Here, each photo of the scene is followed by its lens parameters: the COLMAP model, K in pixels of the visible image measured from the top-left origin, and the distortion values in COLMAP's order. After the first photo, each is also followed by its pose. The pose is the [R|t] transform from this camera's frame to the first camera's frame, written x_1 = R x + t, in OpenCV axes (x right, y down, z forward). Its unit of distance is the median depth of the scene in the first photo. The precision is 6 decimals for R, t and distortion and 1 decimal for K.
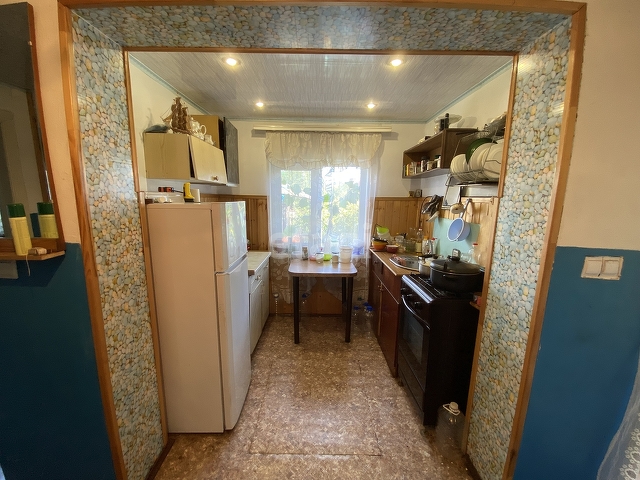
lens RADIAL K [[260.4, 0, 317.4], [0, 260.4, 240.6], [0, 0, 1]] dist [-0.003620, -0.008333]
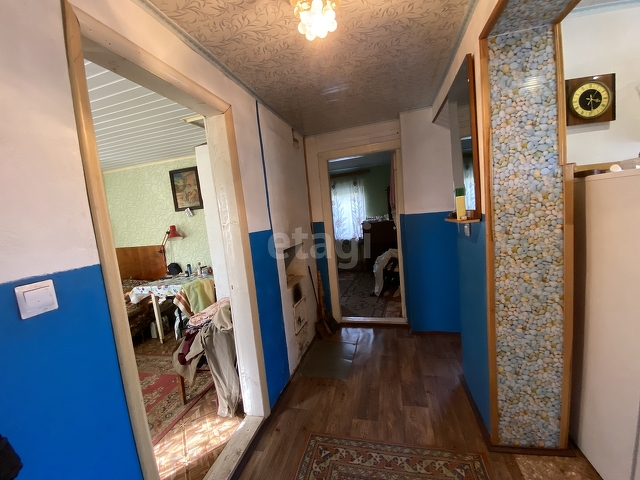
lens RADIAL K [[260.4, 0, 320.7], [0, 260.4, 236.4], [0, 0, 1]] dist [-0.003620, -0.008333]
pose [[-0.237706, 0.101694, -0.965999, 0.506973], [-0.064264, 0.990679, 0.120106, 0.015655], [0.969209, 0.090629, -0.228955, 0.422305]]
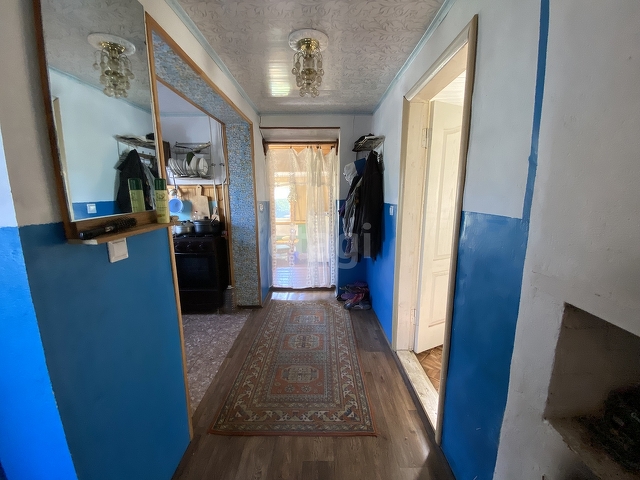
lens RADIAL K [[260.4, 0, 319.0], [0, 260.4, 239.8], [0, 0, 1]] dist [-0.003620, -0.008333]
pose [[-0.002092, -0.185744, 0.982596, -1.826076], [0.168551, 0.968475, 0.183433, 0.023498], [-0.985691, 0.166001, 0.029281, 0.221957]]
